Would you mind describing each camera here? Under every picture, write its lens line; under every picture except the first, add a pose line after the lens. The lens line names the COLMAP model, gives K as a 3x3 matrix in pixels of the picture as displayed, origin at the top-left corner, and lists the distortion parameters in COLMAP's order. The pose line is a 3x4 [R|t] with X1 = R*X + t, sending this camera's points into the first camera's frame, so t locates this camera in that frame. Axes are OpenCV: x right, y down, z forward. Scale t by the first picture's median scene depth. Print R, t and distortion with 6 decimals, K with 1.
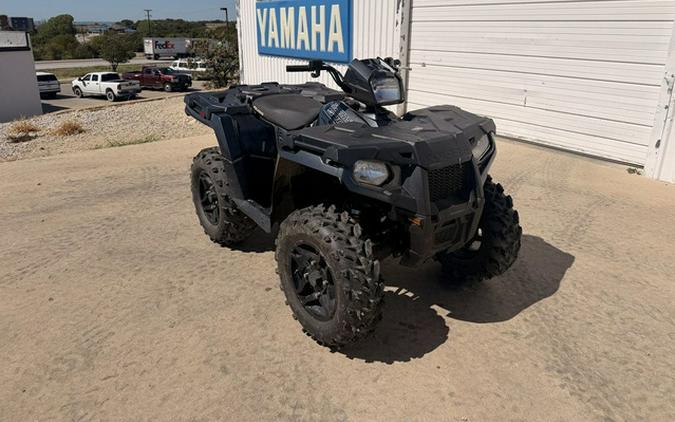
lens RADIAL K [[479.5, 0, 339.6], [0, 479.5, 175.3], [0, 0, 1]] dist [0.023937, -0.032776]
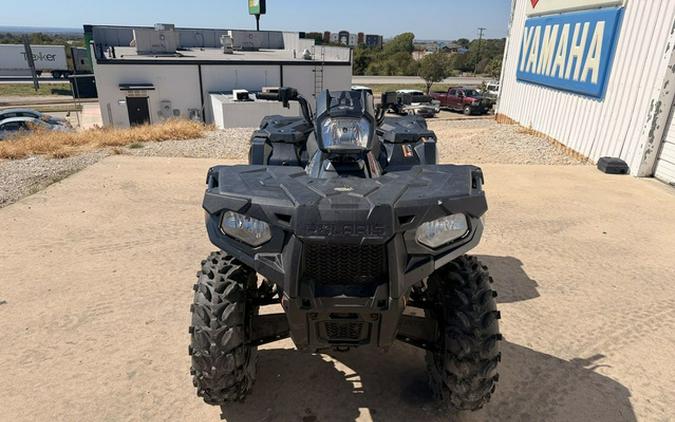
lens RADIAL K [[479.5, 0, 334.7], [0, 479.5, 254.1], [0, 0, 1]] dist [0.023937, -0.032776]
pose [[0.799136, 0.256363, -0.543745, 0.135585], [-0.196549, 0.966222, 0.166686, -0.027121], [0.568111, -0.026332, 0.822531, 0.079927]]
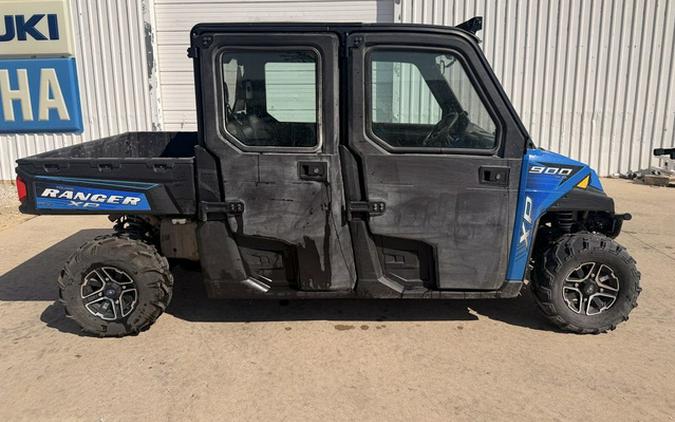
lens RADIAL K [[482.4, 0, 335.9], [0, 482.4, 174.6], [0, 0, 1]] dist [0.012682, -0.020126]
pose [[0.595890, -0.157970, 0.787376, -0.339828], [0.255317, 0.966857, 0.000753, -0.027457], [-0.761399, 0.200582, 0.616473, 0.078353]]
